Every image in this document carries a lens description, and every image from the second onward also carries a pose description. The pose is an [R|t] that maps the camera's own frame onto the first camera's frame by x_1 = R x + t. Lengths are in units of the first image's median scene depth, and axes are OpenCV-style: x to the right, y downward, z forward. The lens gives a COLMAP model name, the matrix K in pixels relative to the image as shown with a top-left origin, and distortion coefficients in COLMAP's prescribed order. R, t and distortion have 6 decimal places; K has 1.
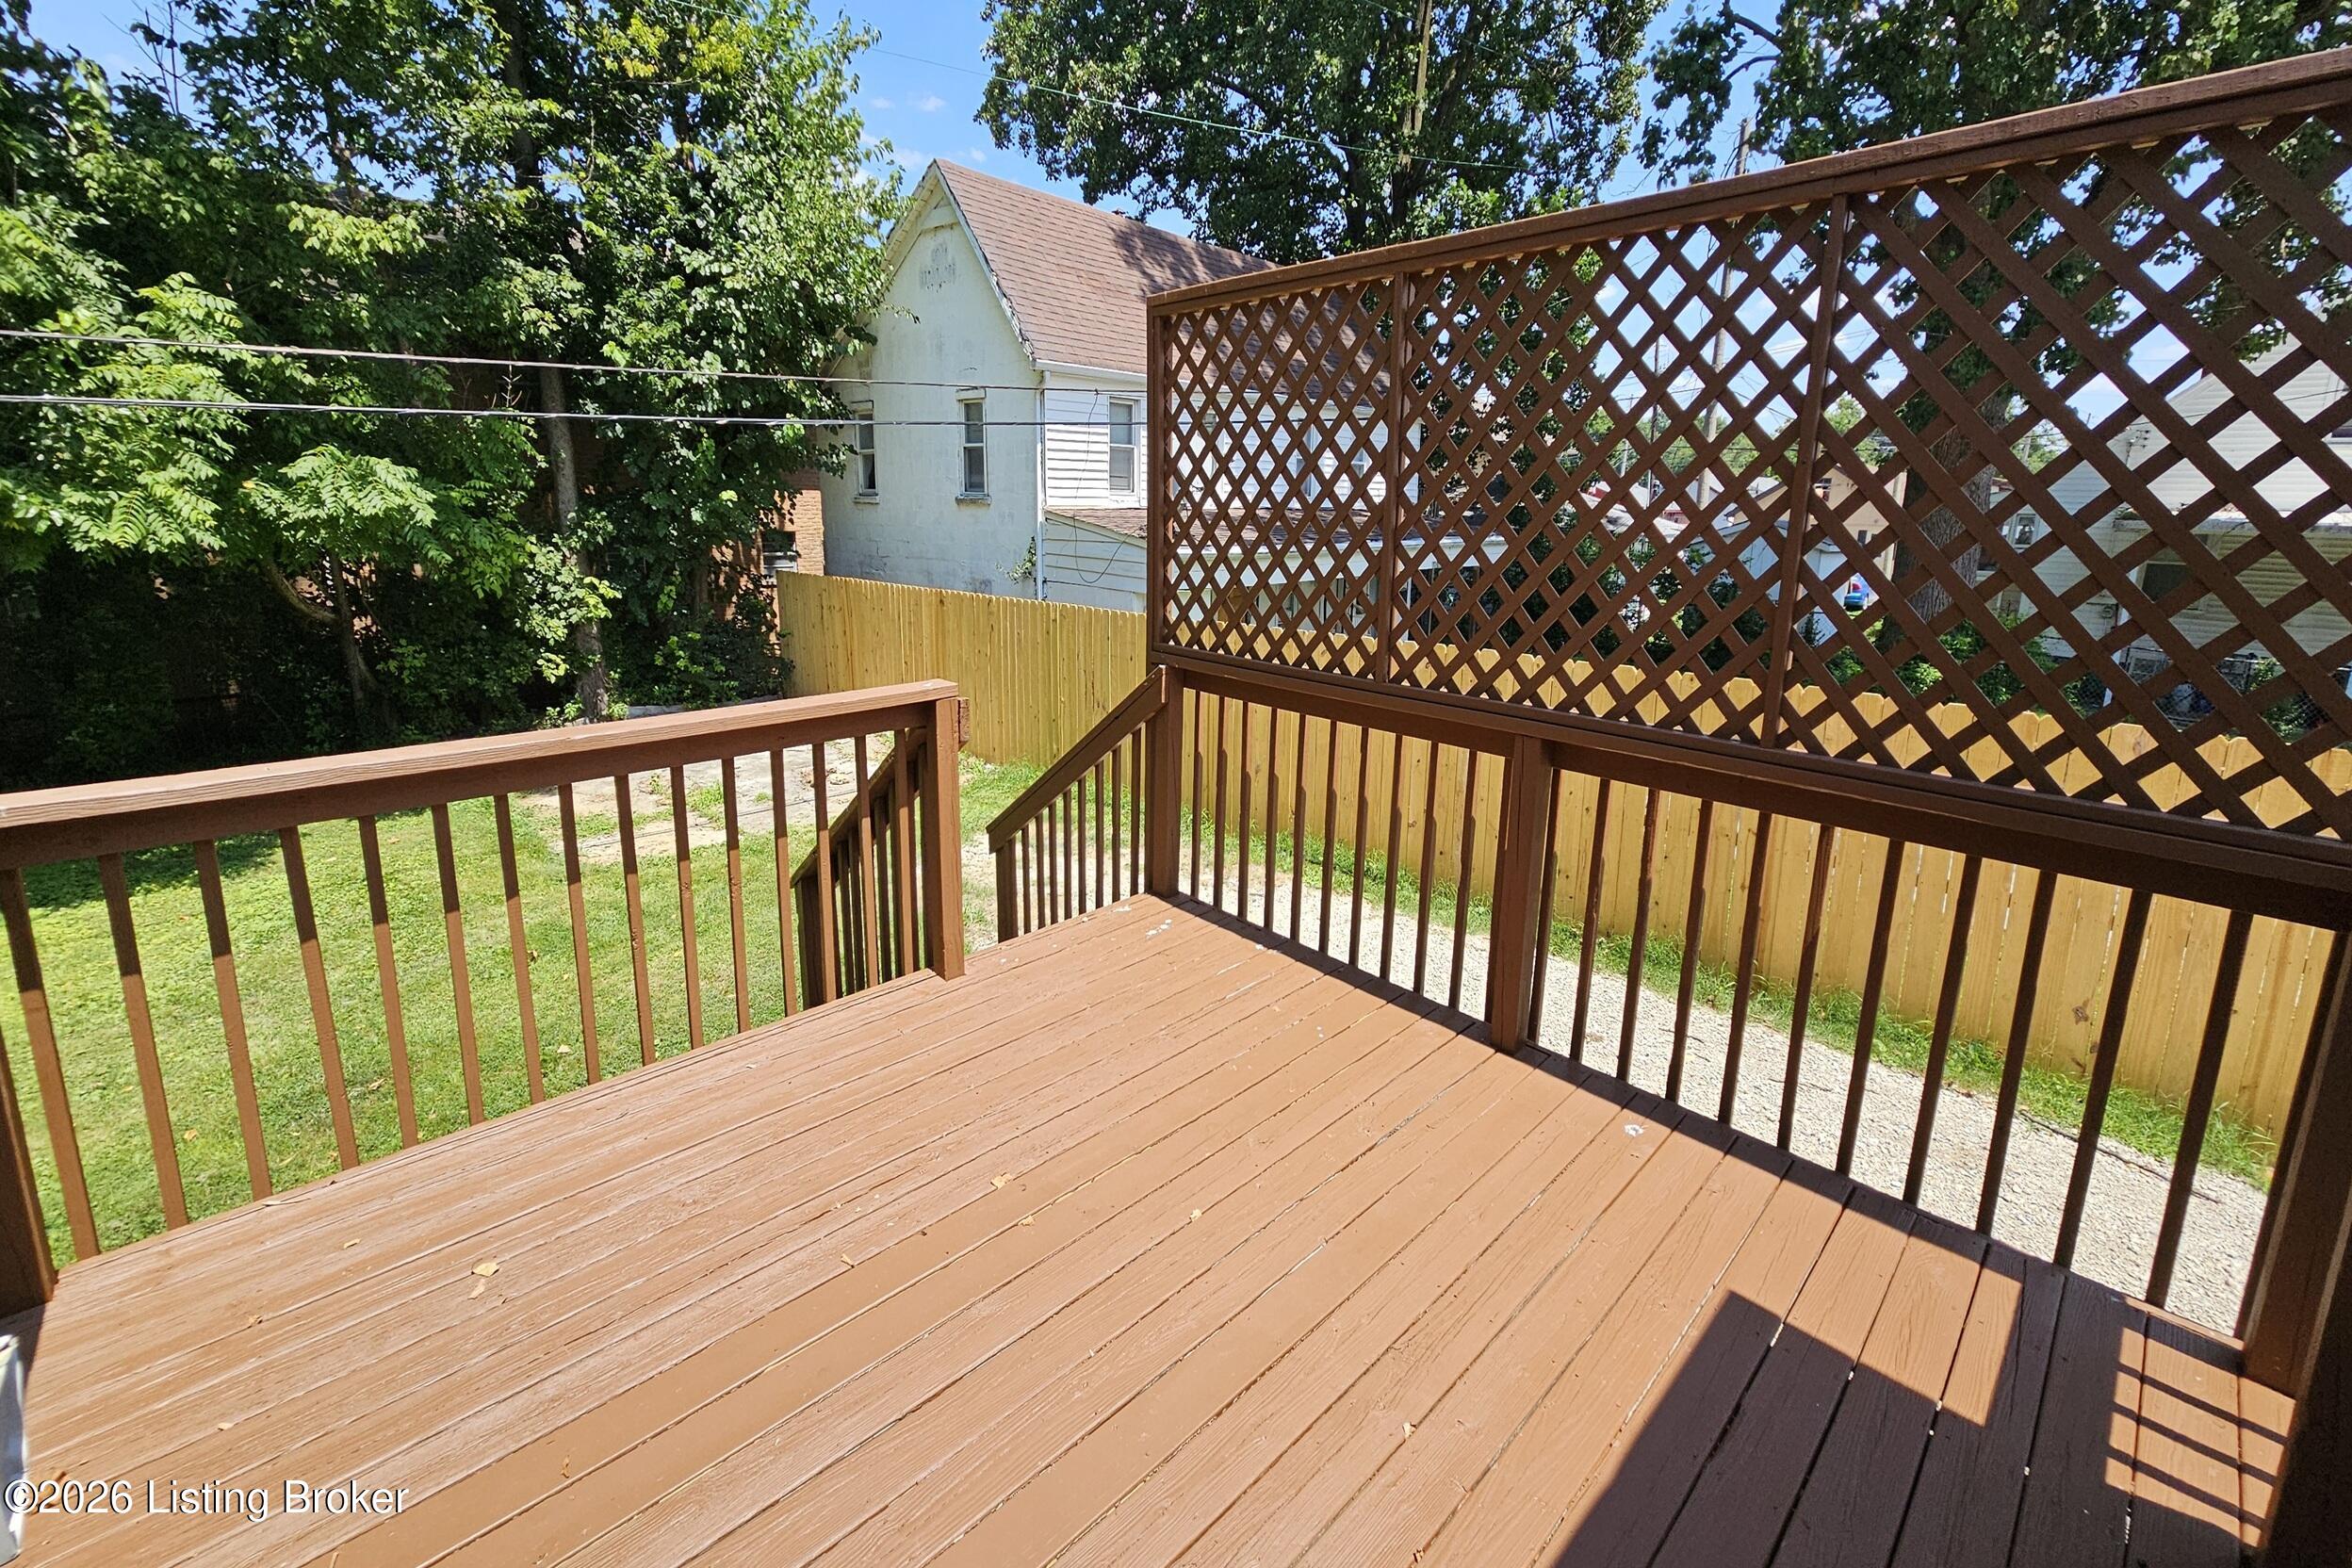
lens RADIAL K [[964.1, 0, 1155.8], [0, 964.1, 681.5], [0, 0, 1]] dist [0.002964, -0.000889]
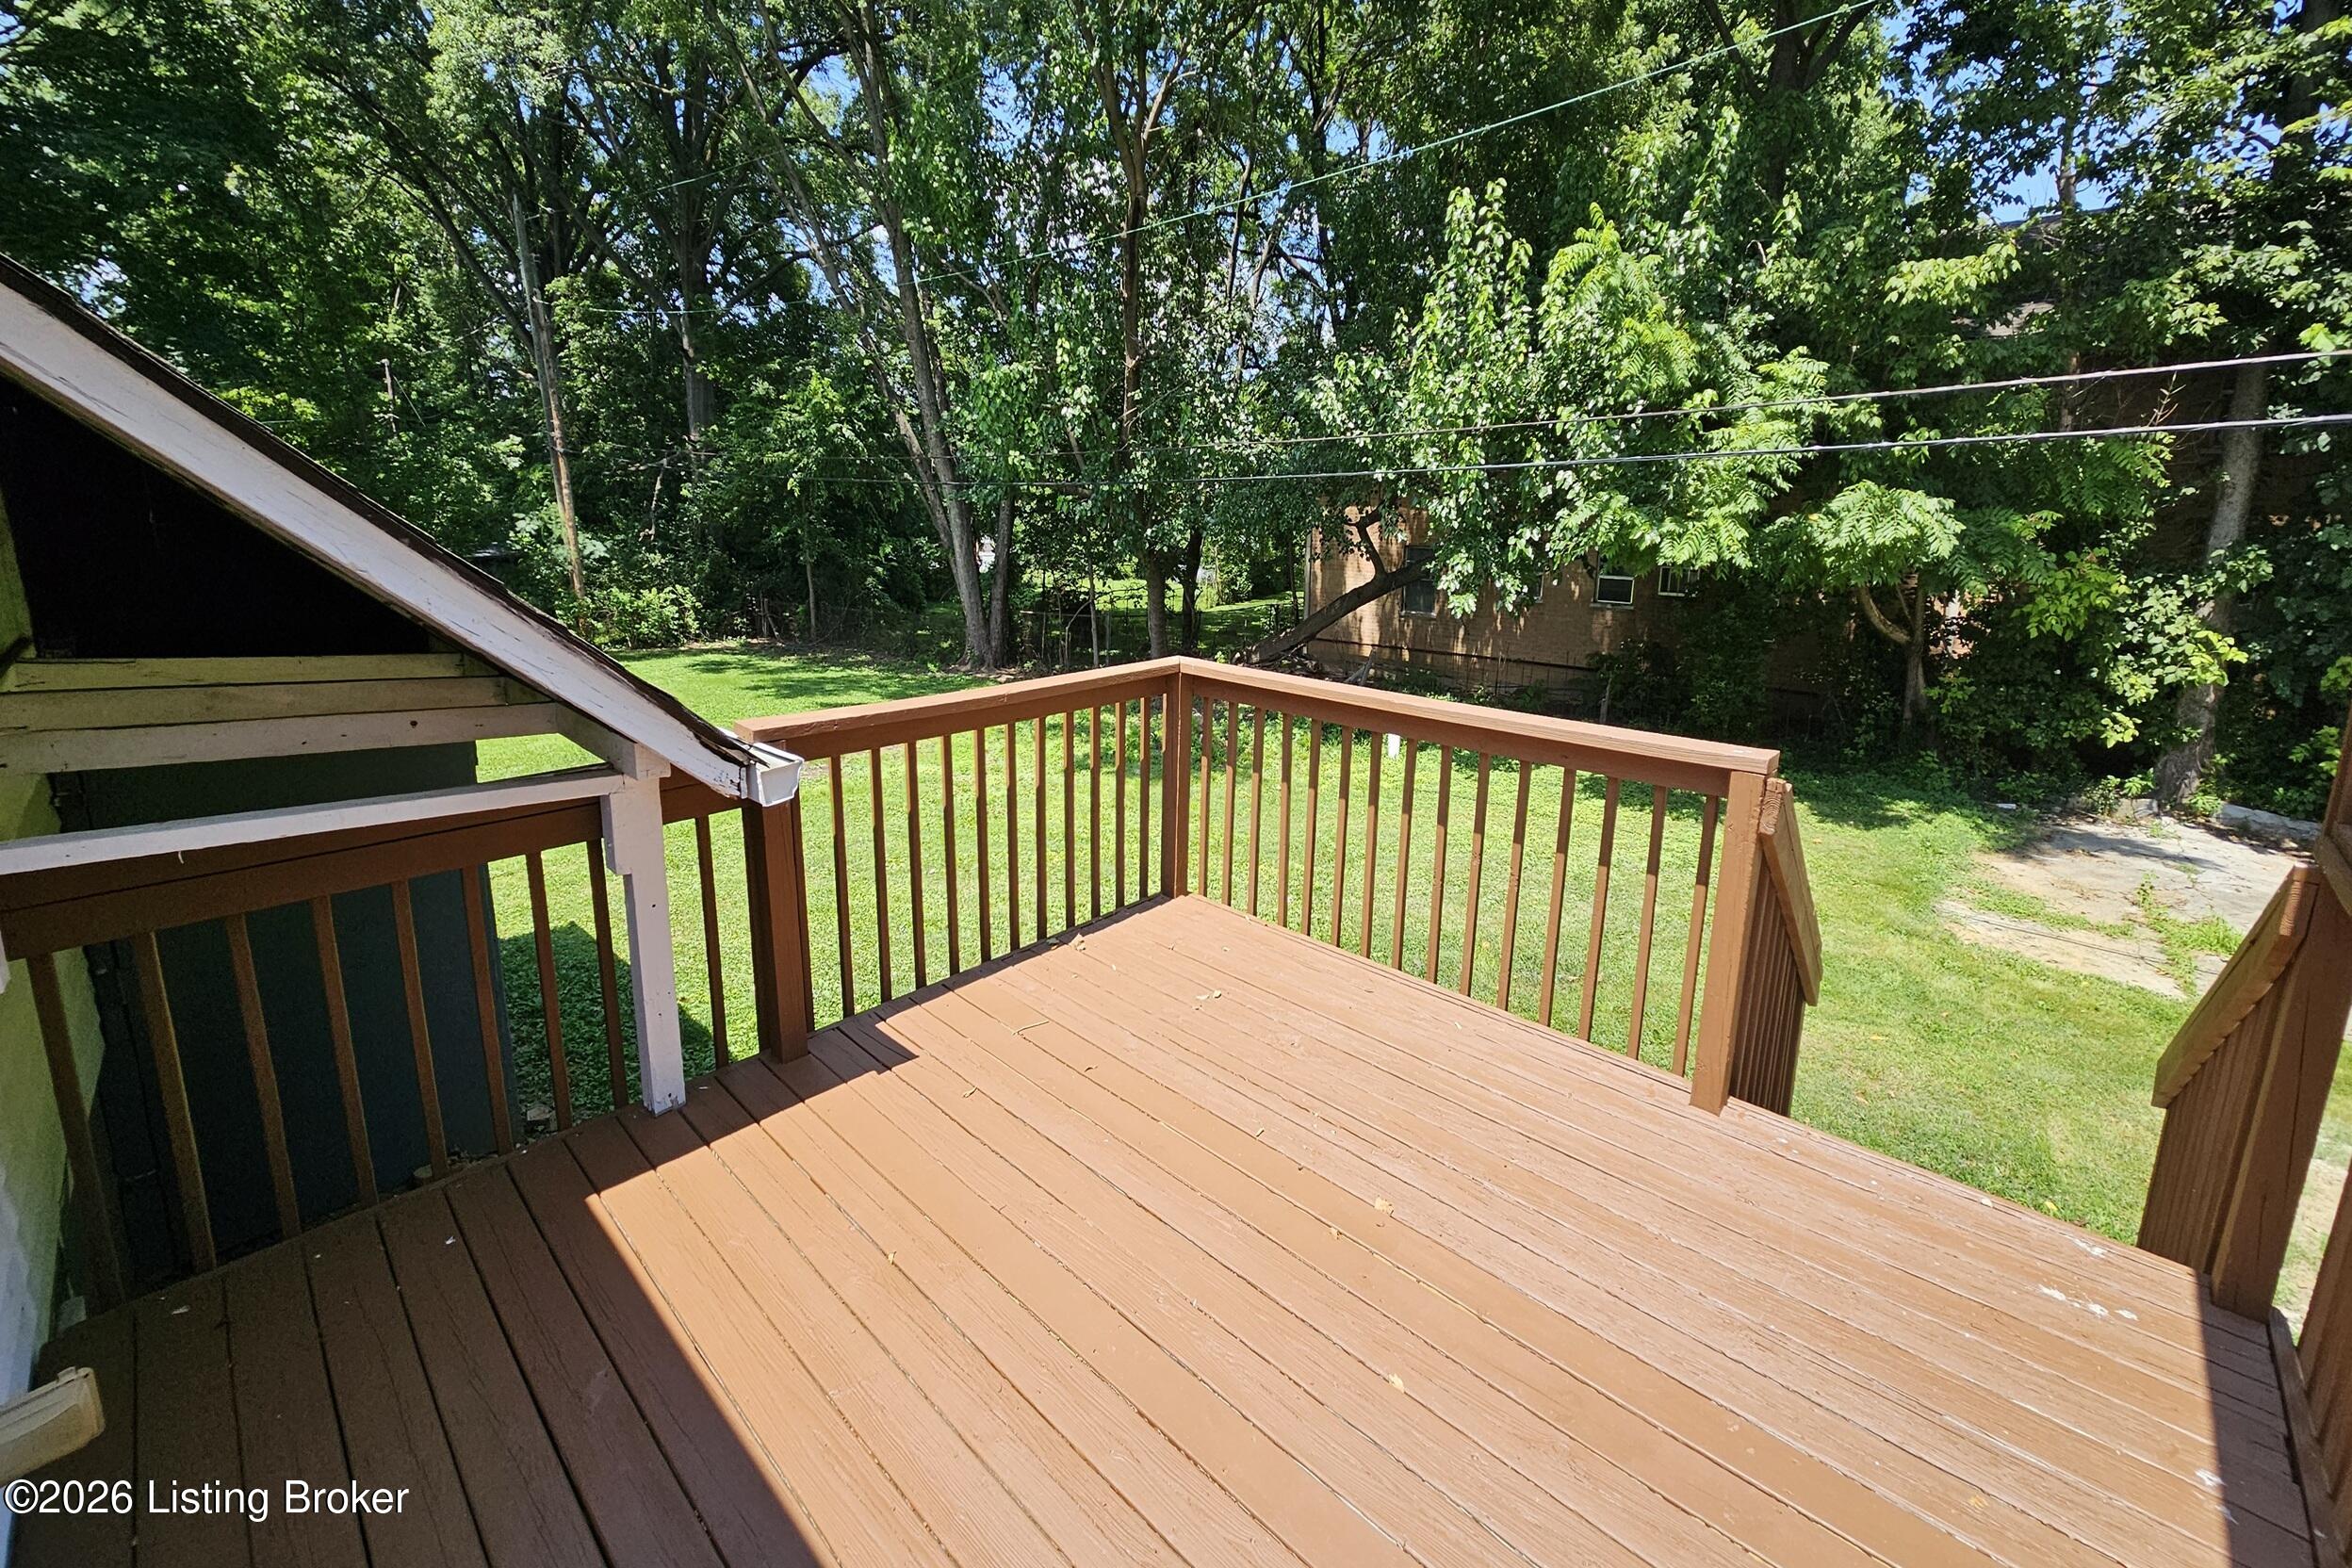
lens RADIAL K [[964.1, 0, 1198.6], [0, 964.1, 675.9], [0, 0, 1]] dist [0.002964, -0.000889]
pose [[0.089199, 0.156812, -0.983592, 0.138113], [-0.194846, 0.971195, 0.137166, -0.021540], [0.976769, 0.179414, 0.117184, 0.116477]]
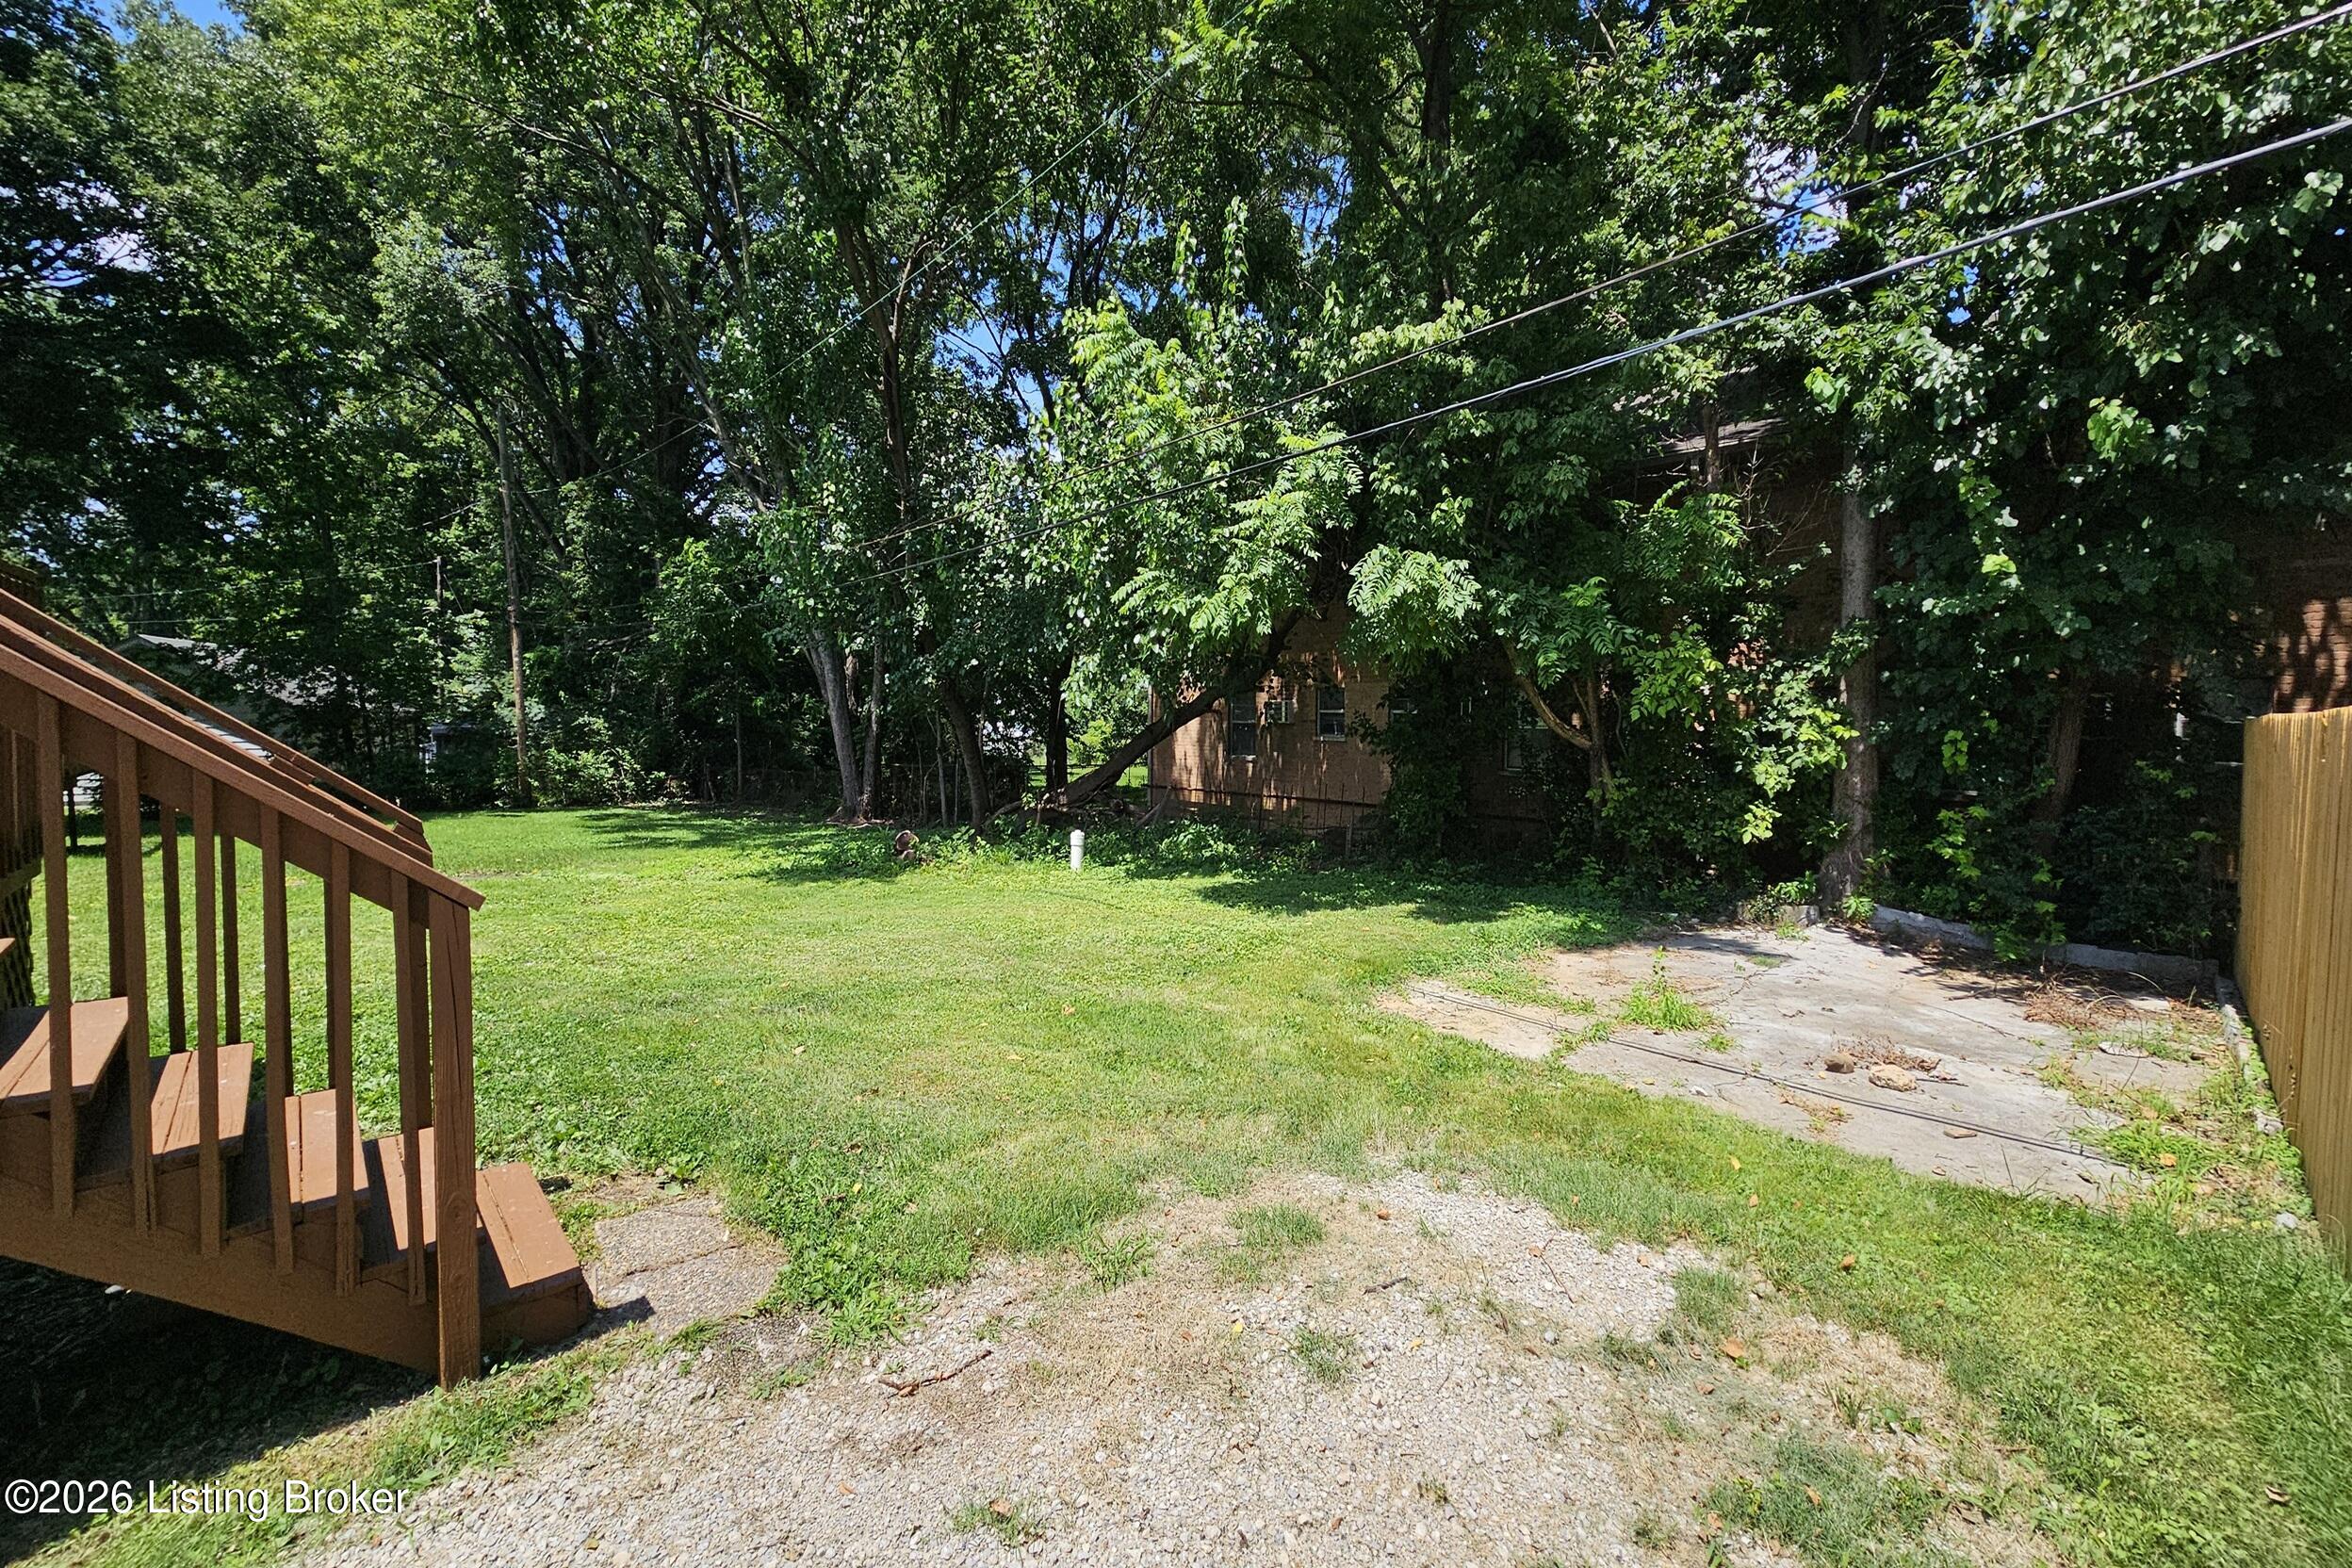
lens RADIAL K [[964.1, 0, 1179.8], [0, 964.1, 766.1], [0, 0, 1]] dist [0.002964, -0.000889]
pose [[-0.008377, 0.035837, -0.999323, 0.163330], [-0.197164, 0.979680, 0.036786, 0.001818], [0.980335, 0.197338, -0.001141, 0.585895]]
